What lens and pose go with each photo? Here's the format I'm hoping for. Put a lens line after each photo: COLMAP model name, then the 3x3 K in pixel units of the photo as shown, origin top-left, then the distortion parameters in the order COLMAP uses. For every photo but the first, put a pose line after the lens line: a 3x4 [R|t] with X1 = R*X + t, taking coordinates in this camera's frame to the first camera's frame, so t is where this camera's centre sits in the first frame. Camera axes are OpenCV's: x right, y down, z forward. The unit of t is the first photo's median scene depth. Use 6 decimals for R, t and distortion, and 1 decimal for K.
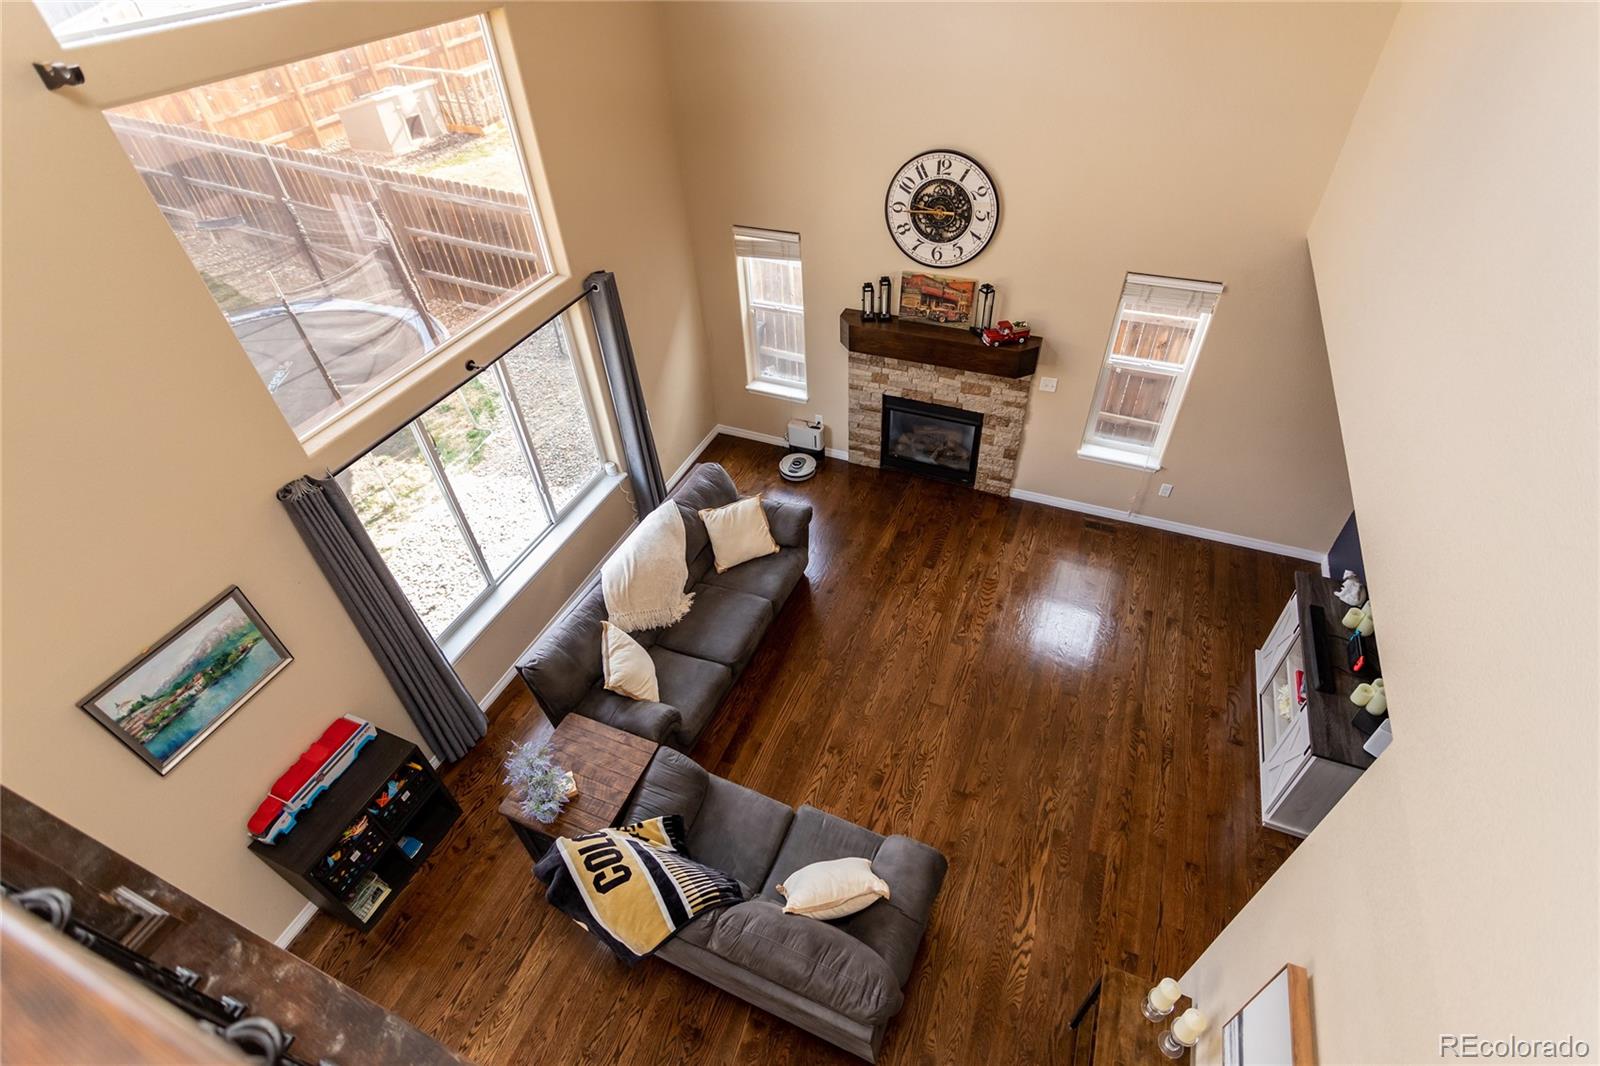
lens RADIAL K [[769.0, 0, 799.0], [0, 769.0, 516.5], [0, 0, 1]] dist [0.002580, 0.000602]
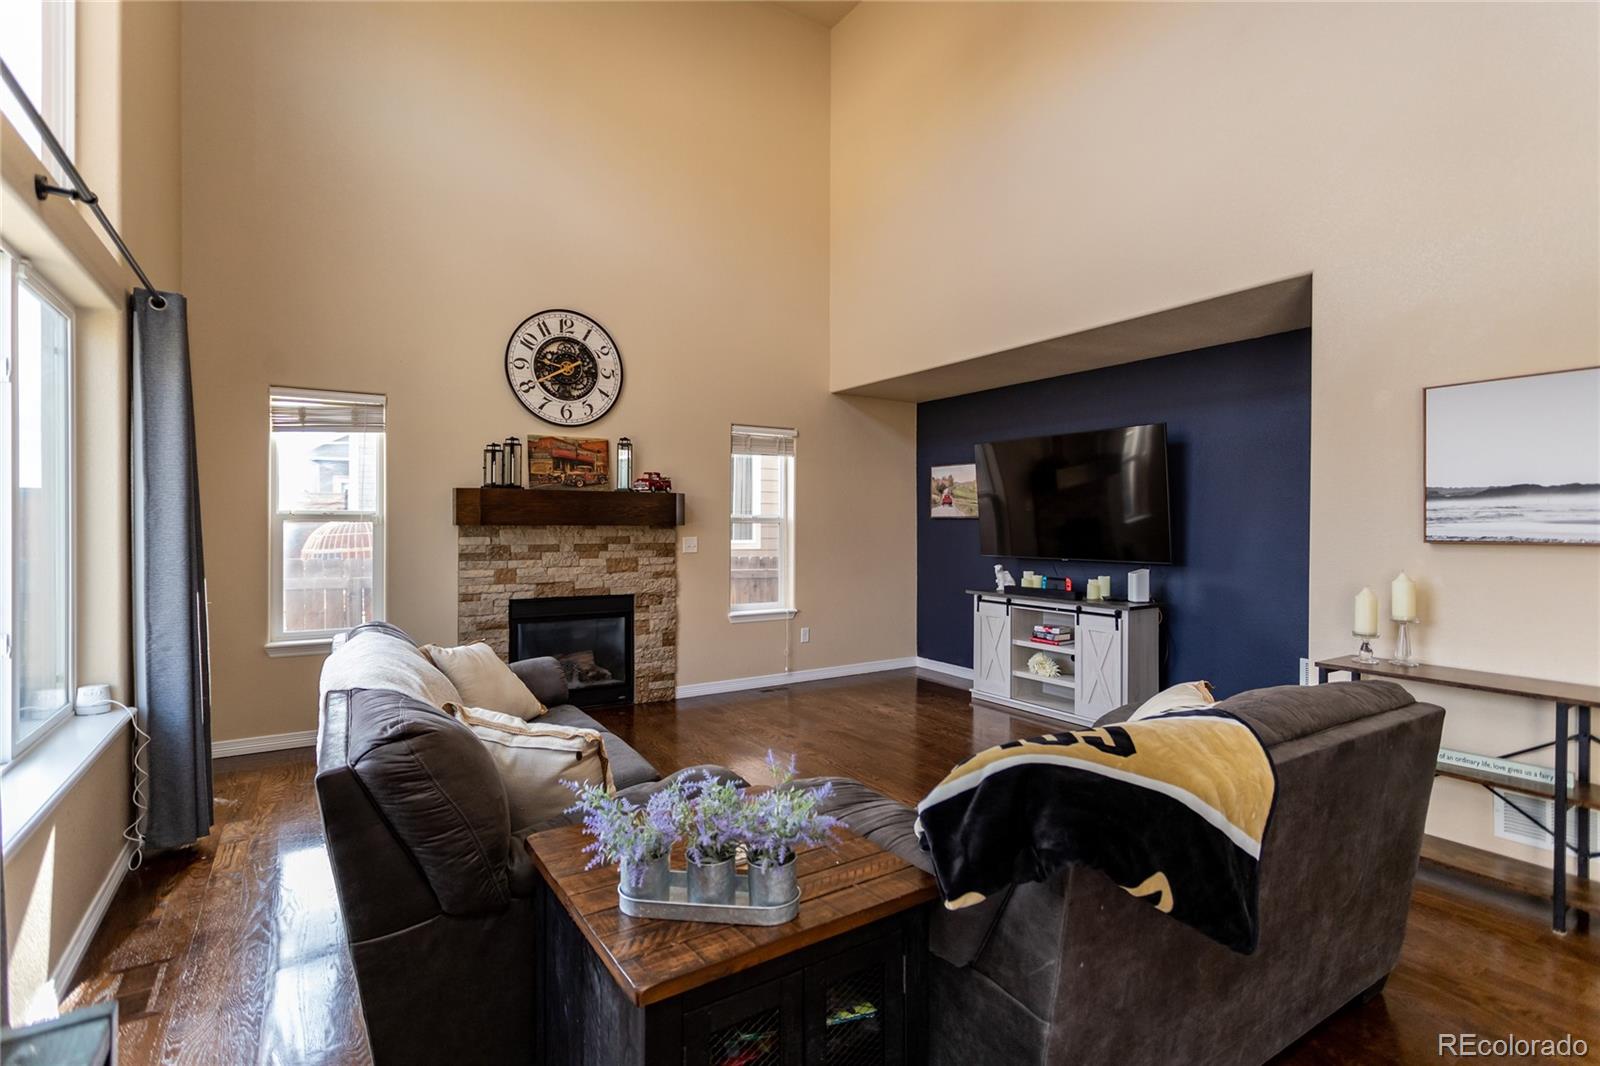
lens RADIAL K [[769.0, 0, 799.0], [0, 769.0, 516.5], [0, 0, 1]] dist [0.002580, 0.000602]
pose [[0.560316, 0.053171, 0.826570, -0.423066], [0.528231, 0.745720, -0.406047, 0.281121], [-0.637980, 0.664135, 0.389752, 0.518351]]
